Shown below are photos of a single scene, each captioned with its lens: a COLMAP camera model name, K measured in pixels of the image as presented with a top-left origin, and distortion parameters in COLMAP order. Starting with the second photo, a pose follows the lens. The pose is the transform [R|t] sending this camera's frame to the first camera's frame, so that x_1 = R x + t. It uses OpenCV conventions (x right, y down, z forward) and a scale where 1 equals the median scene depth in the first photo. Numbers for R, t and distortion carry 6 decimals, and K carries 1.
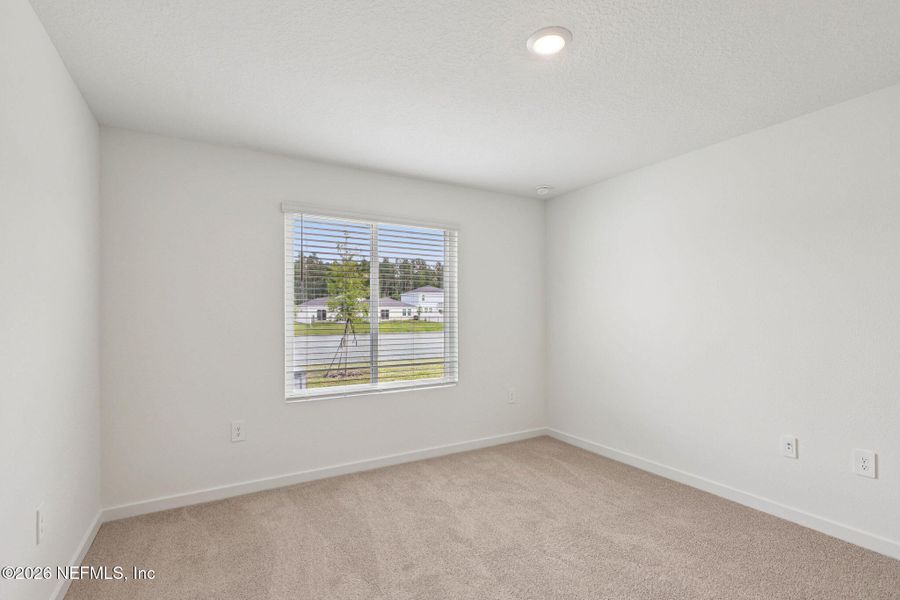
lens RADIAL K [[420.7, 0, 450.9], [0, 420.7, 311.0], [0, 0, 1]] dist [0.001022, 0.000719]
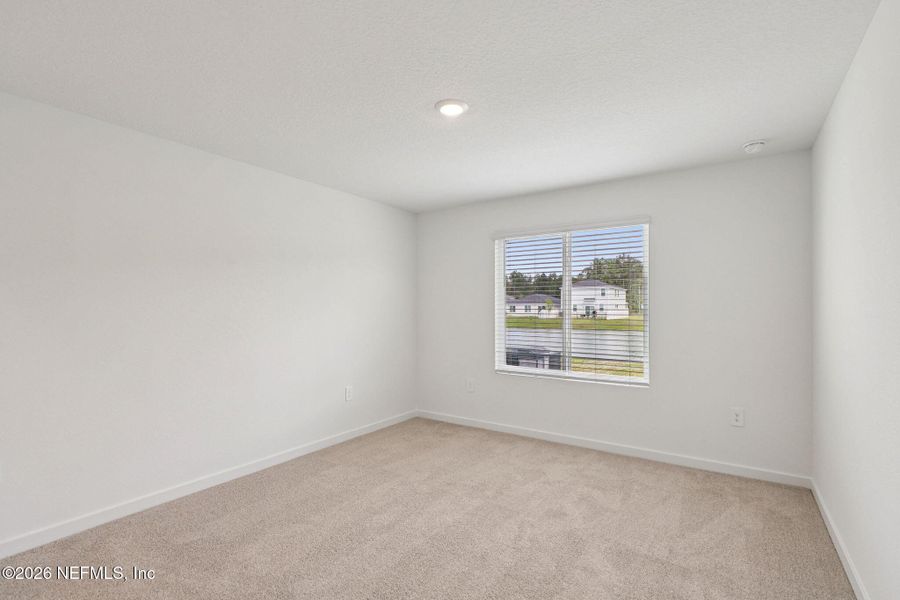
lens RADIAL K [[416.9, 0, 461.4], [0, 416.9, 299.5], [0, 0, 1]] dist [0.000474, 0.000249]
pose [[0.446486, -0.021496, -0.894532, 0.818126], [-0.001814, 0.999688, -0.024929, 0.005286], [0.894789, 0.012753, 0.446308, 0.257392]]
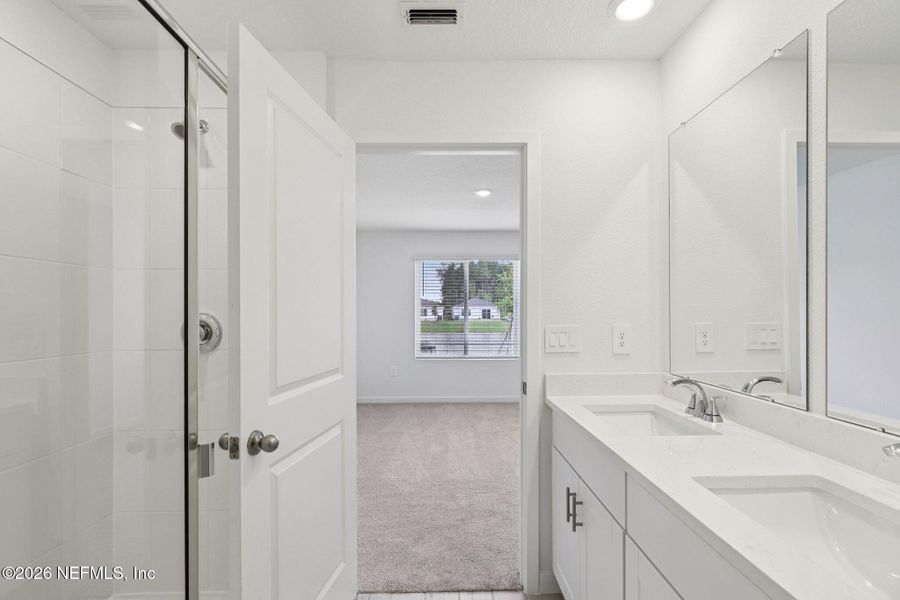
lens RADIAL K [[418.8, 0, 450.3], [0, 418.8, 305.0], [0, 0, 1]] dist [0.003208, 0.000408]
pose [[0.875055, -0.006814, -0.483976, 0.668780], [0.001266, 0.999930, -0.011788, -0.007536], [0.484022, 0.009702, 0.875002, -0.593754]]
